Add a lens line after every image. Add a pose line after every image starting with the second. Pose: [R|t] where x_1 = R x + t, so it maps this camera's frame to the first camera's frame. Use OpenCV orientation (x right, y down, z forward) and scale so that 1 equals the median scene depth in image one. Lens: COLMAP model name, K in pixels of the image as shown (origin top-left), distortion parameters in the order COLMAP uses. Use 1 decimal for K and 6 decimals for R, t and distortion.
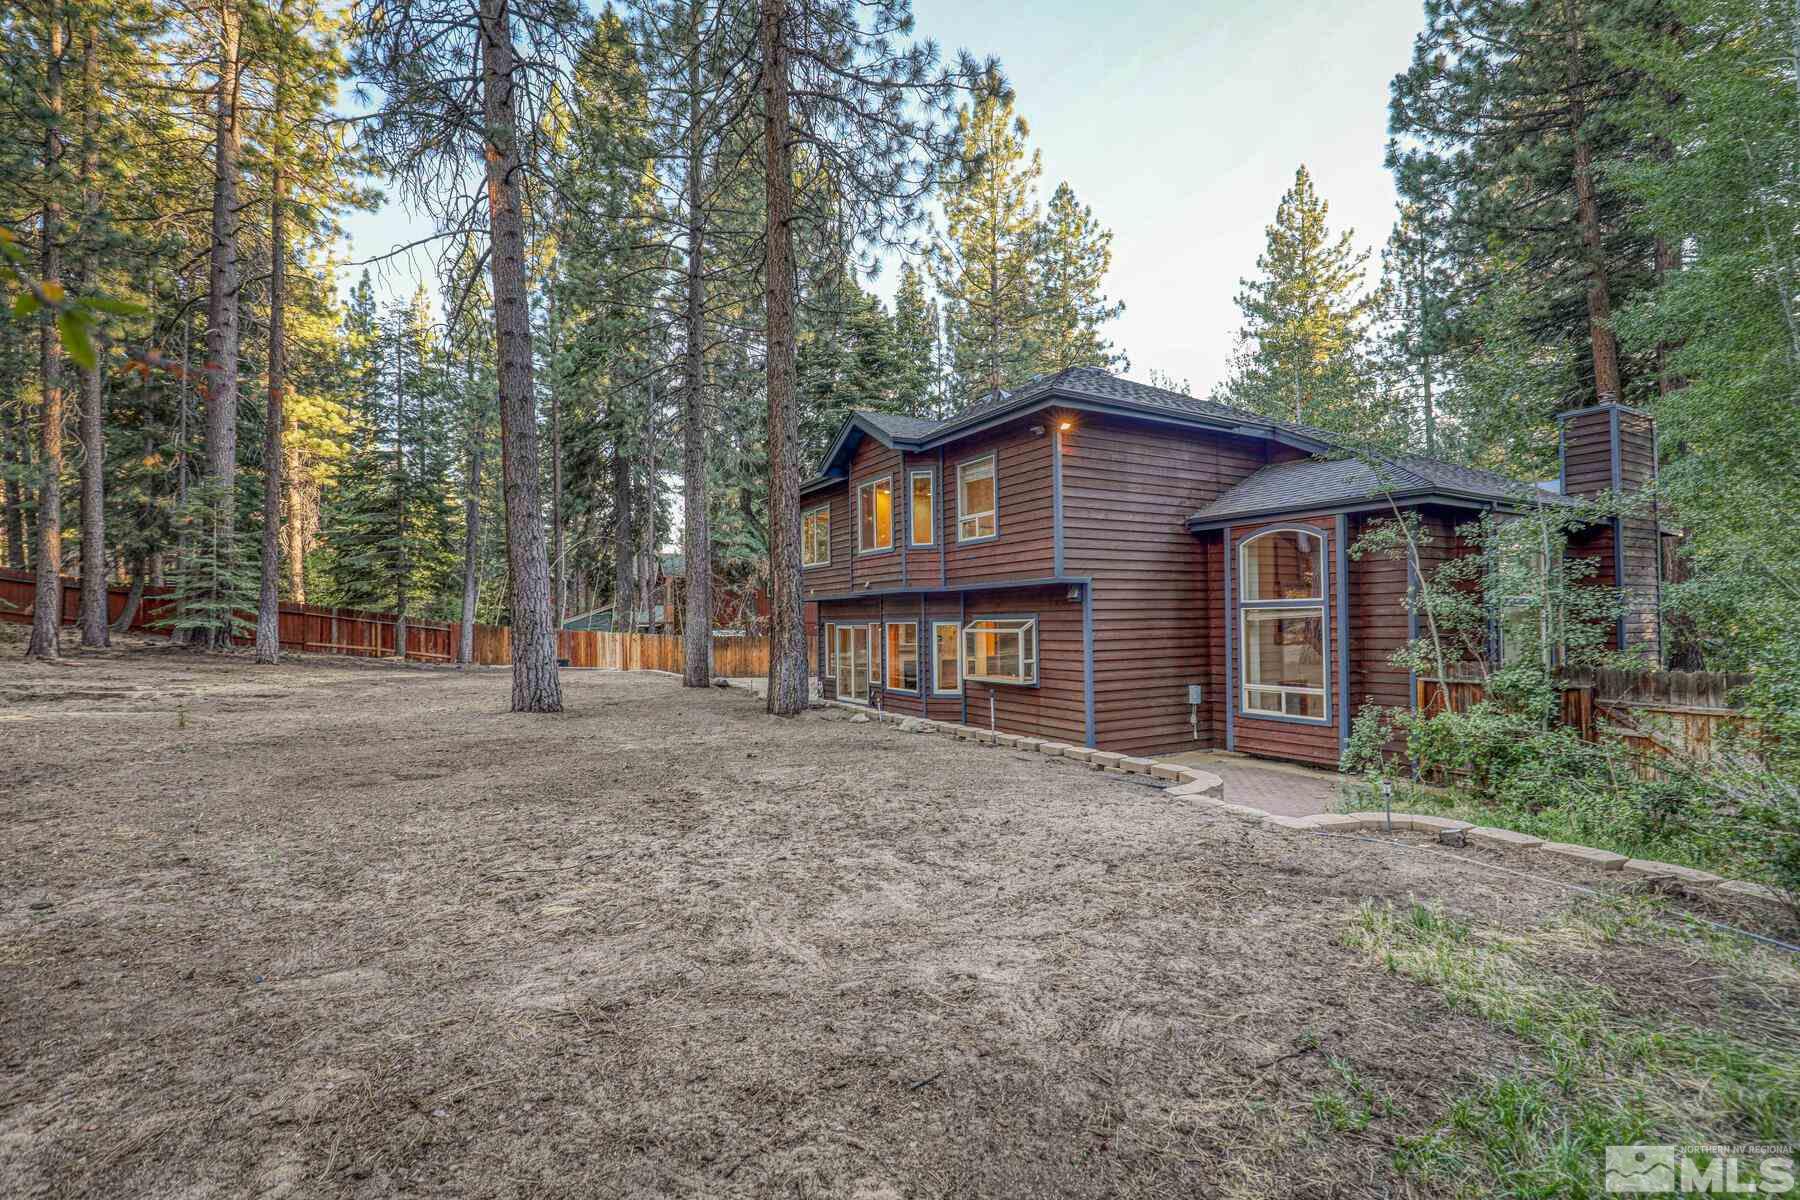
lens RADIAL K [[853.4, 0, 901.8], [0, 853.4, 615.0], [0, 0, 1]] dist [0.002187, -0.000225]
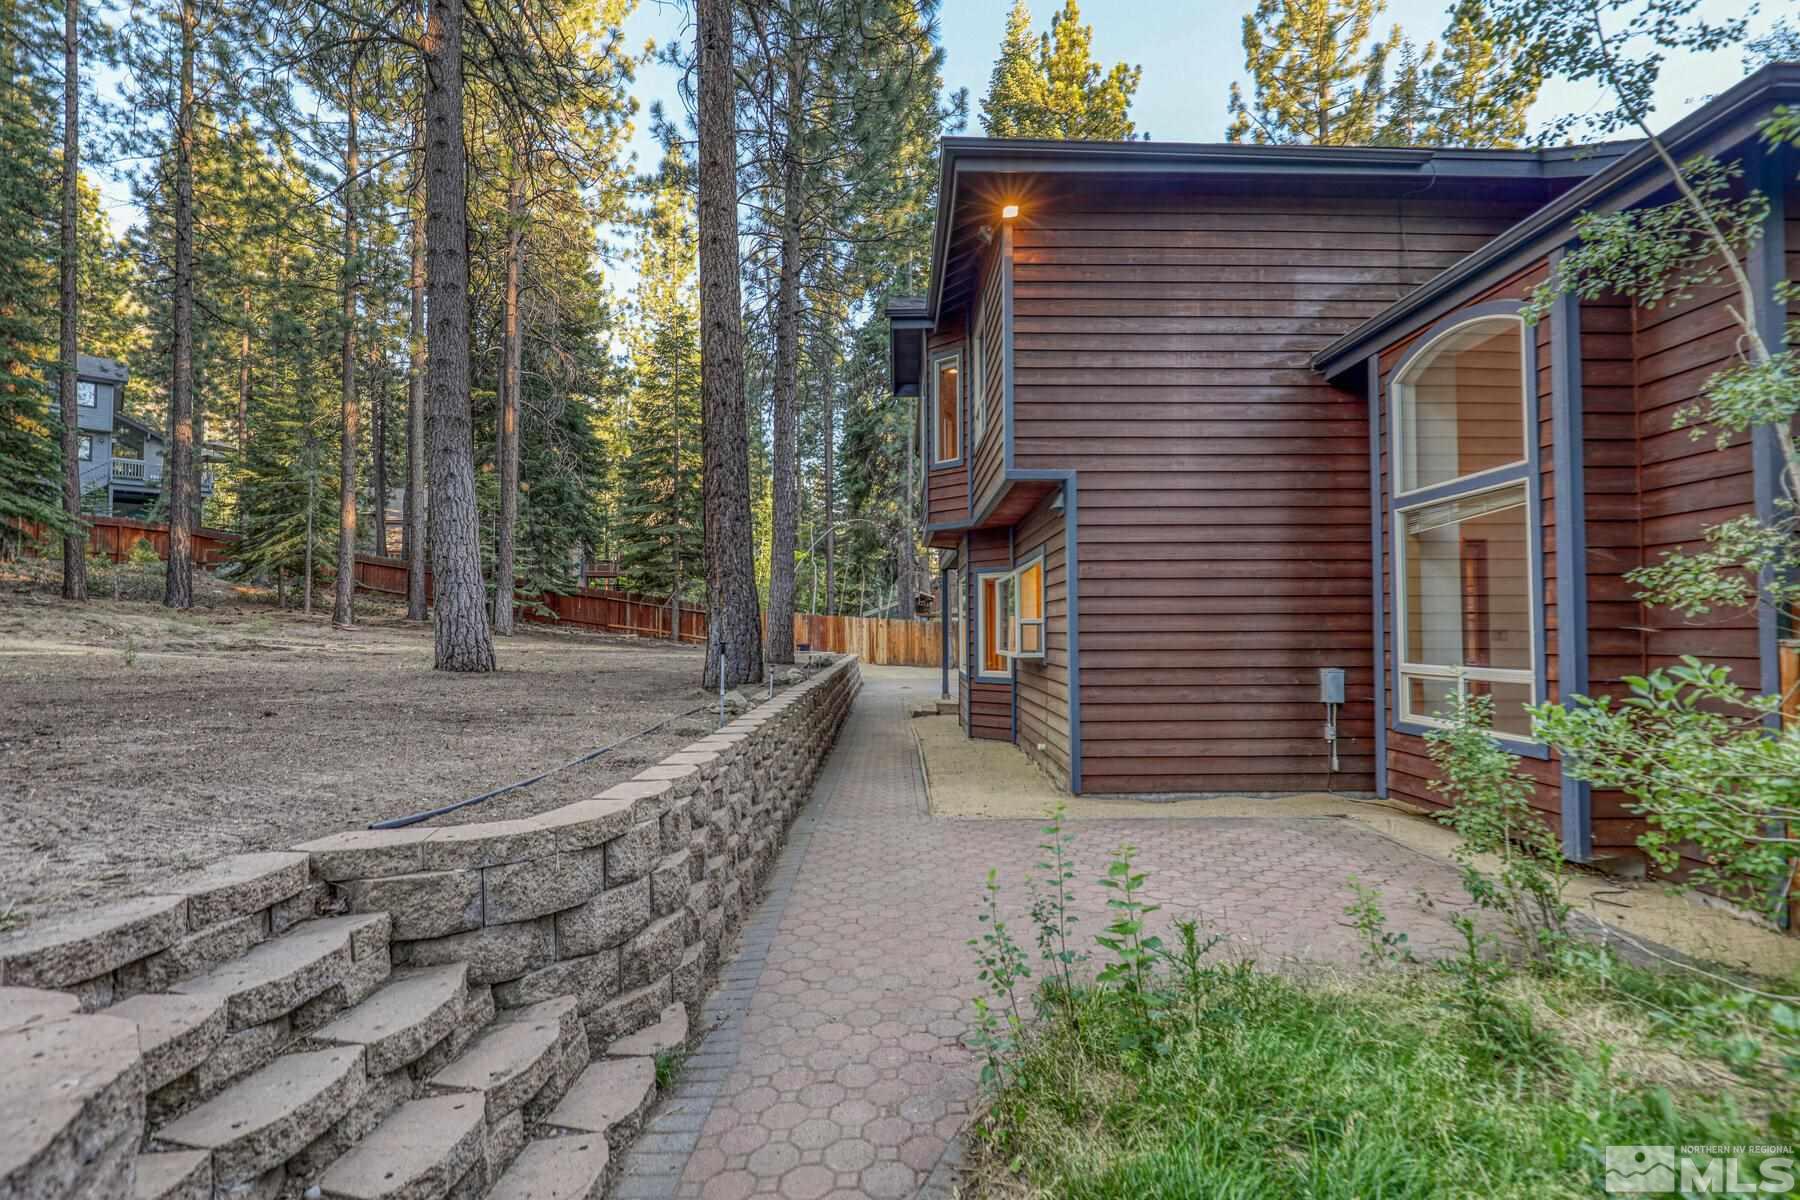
lens RADIAL K [[853.4, 0, 901.8], [0, 853.4, 615.0], [0, 0, 1]] dist [0.002187, -0.000225]
pose [[0.868348, -0.001226, -0.495954, 0.380642], [-0.003722, 0.999953, -0.008989, 0.056266], [0.495941, 0.009651, 0.868302, 0.415183]]
